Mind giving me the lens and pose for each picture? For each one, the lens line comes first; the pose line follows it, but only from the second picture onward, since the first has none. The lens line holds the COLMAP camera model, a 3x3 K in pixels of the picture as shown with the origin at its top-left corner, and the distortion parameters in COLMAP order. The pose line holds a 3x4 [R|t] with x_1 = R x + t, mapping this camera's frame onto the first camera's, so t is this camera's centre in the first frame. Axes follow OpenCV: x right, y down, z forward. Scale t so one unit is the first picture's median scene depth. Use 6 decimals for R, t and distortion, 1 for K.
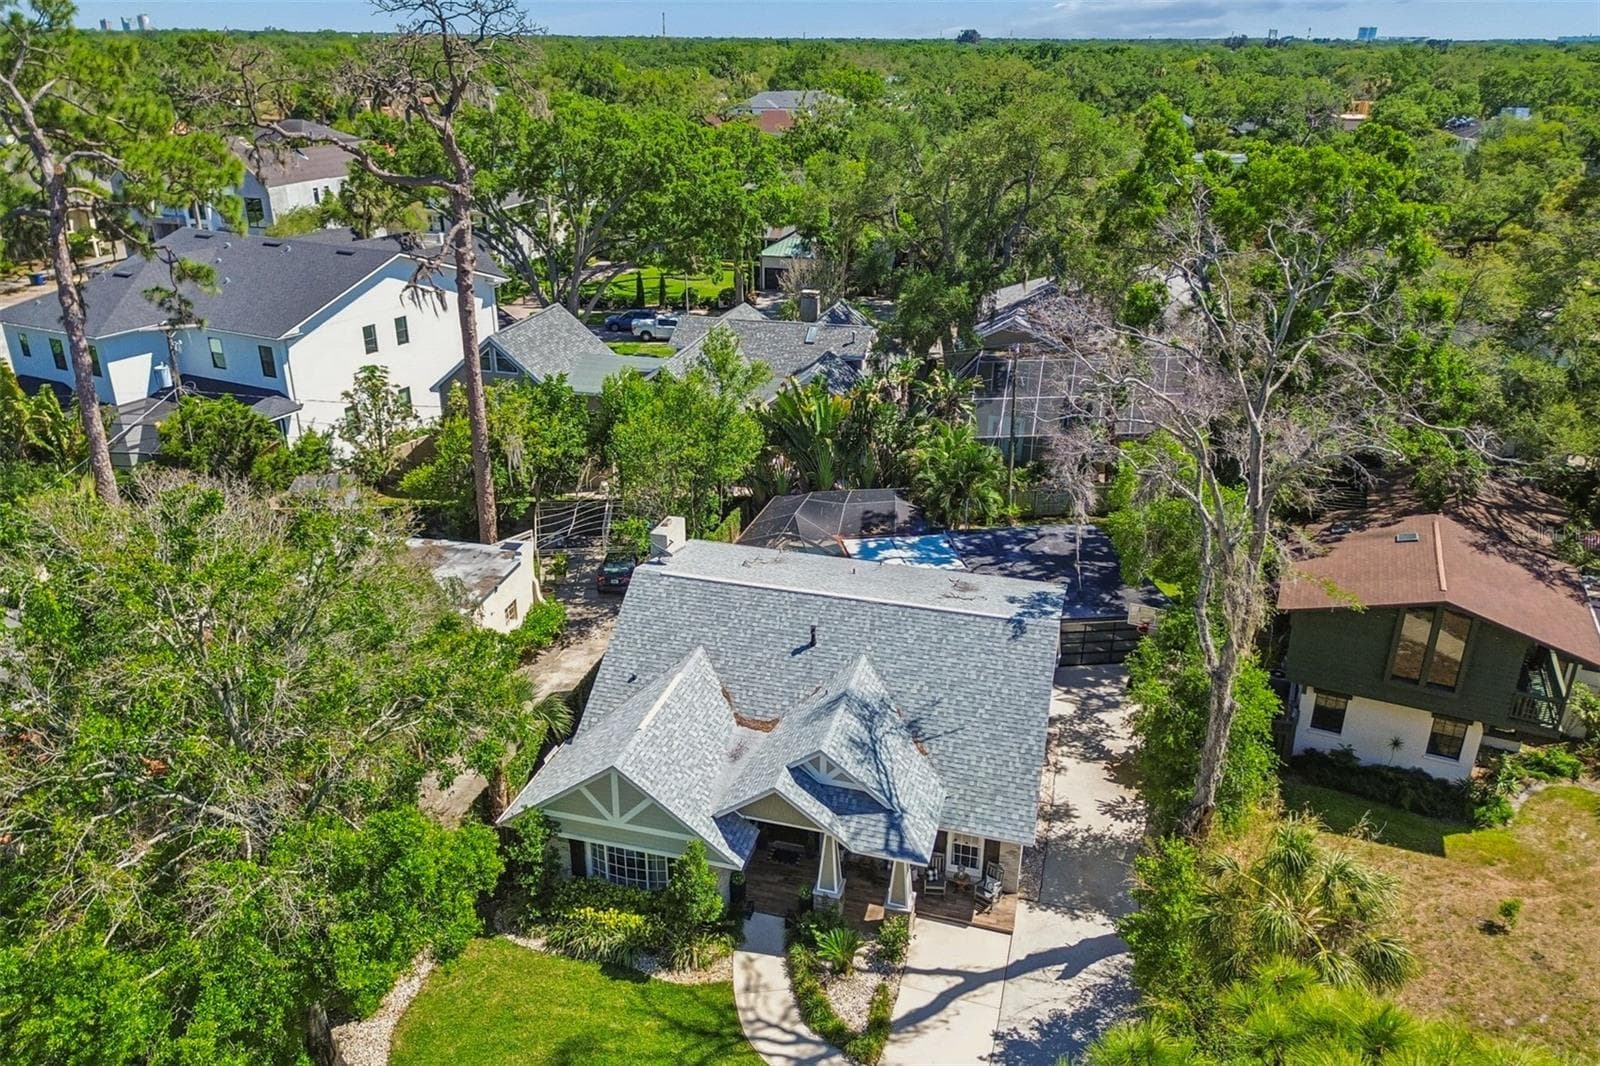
lens RADIAL K [[1168.3, 0, 801.8], [0, 1168.3, 505.1], [0, 0, 1]] dist [0.065323, -0.048869]
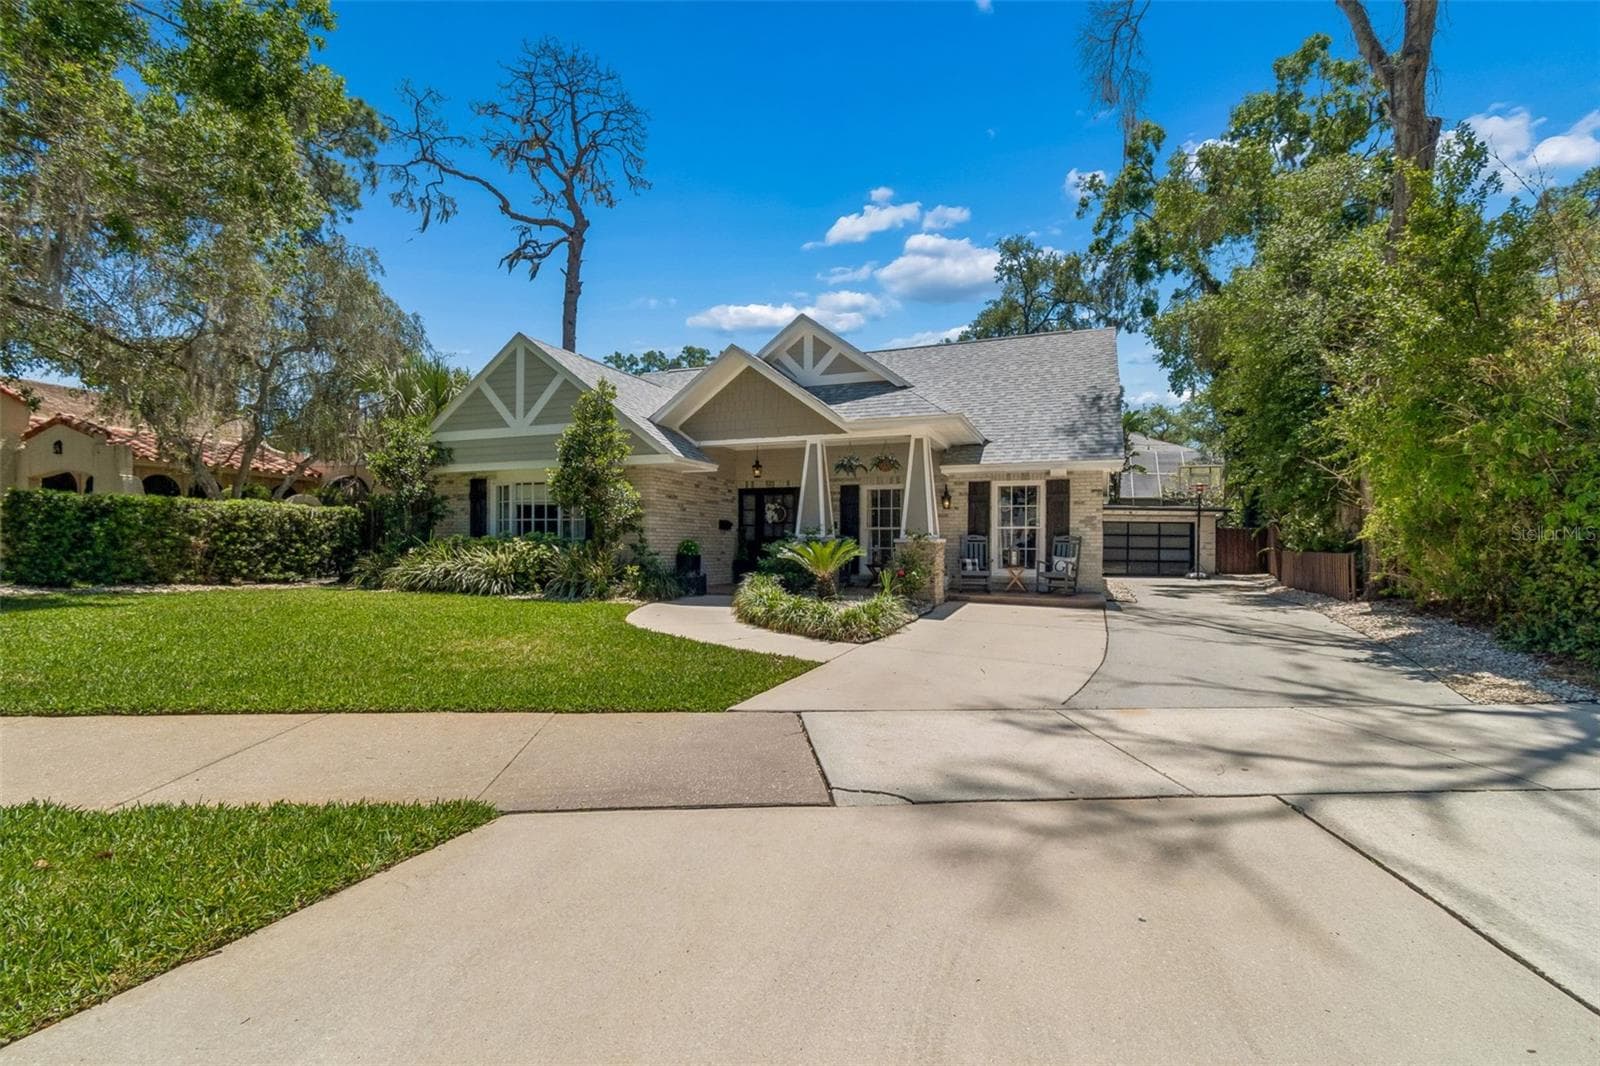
lens RADIAL K [[720.4, 0, 802.7], [0, 720.4, 554.3], [0, 0, 1]] dist [0.000063, 0.000288]
pose [[0.994241, 0.008269, -0.106847, 0.053985], [-0.048093, 0.925414, -0.375894, 0.436901], [0.095769, 0.378867, 0.920482, 0.562837]]
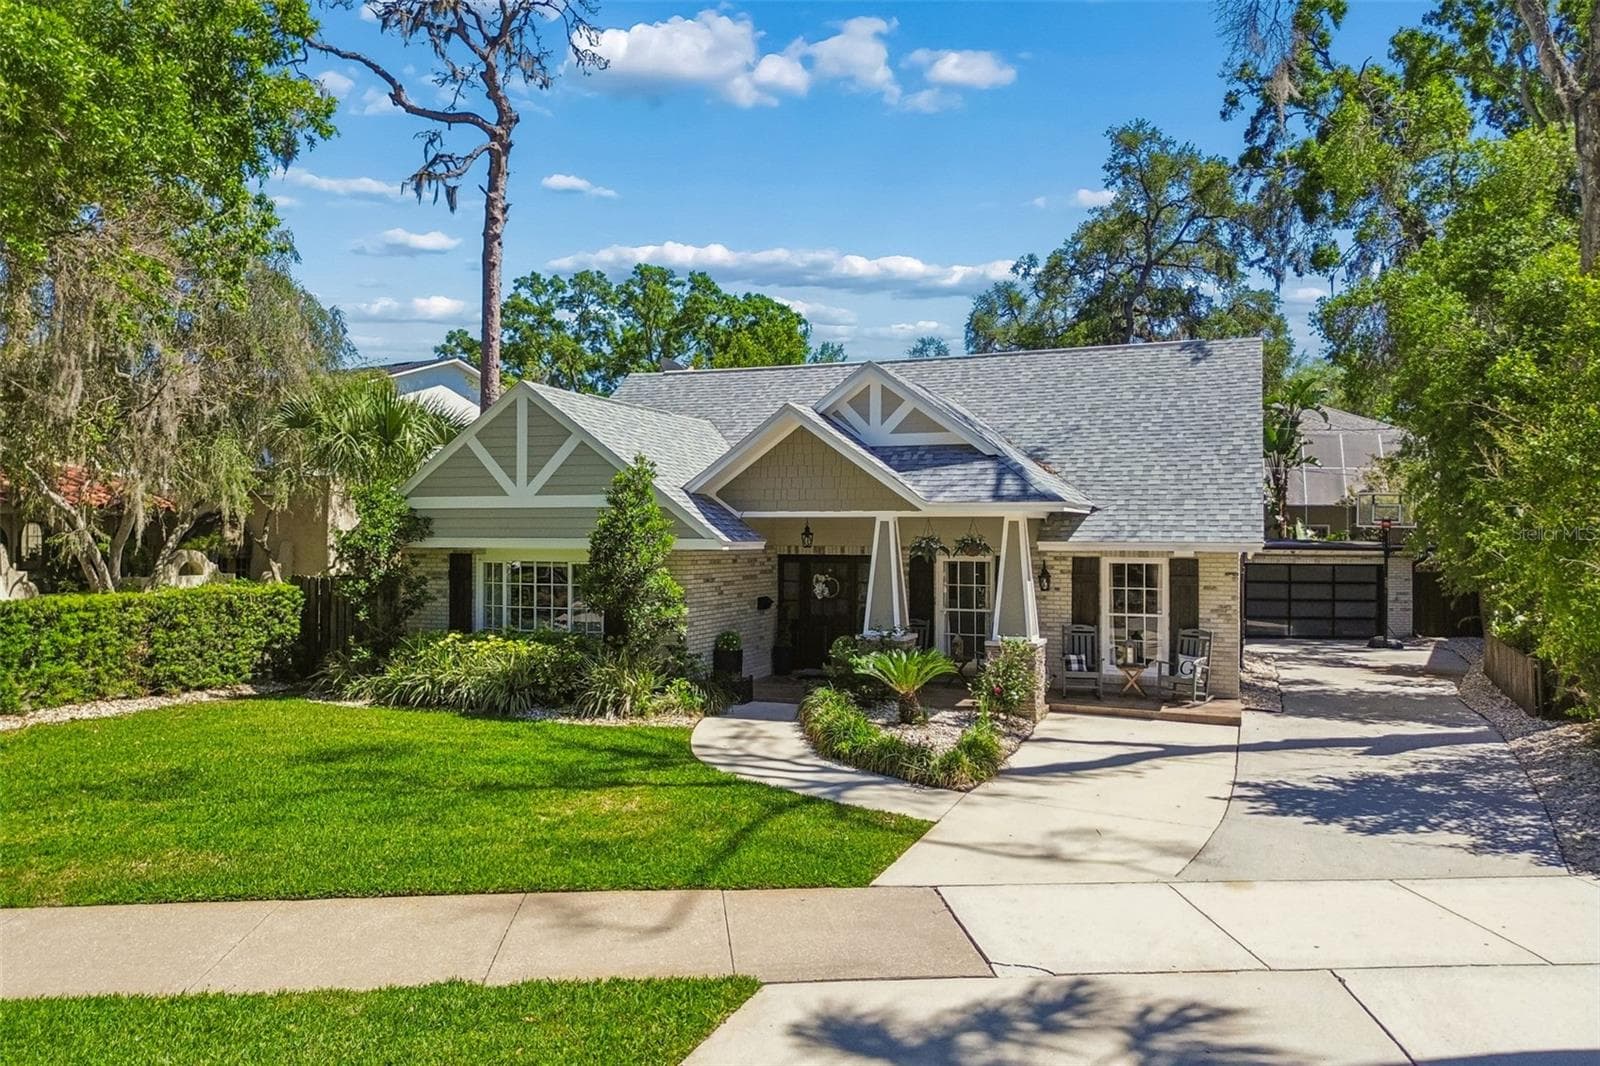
lens RADIAL K [[1147.9, 0, 795.6], [0, 1147.9, 541.3], [0, 0, 1]] dist [0.064755, -0.059545]
pose [[0.994390, 0.004648, -0.105676, 0.033520], [-0.044875, 0.923216, -0.381651, 0.440727], [0.095788, 0.384252, 0.918245, 0.435650]]
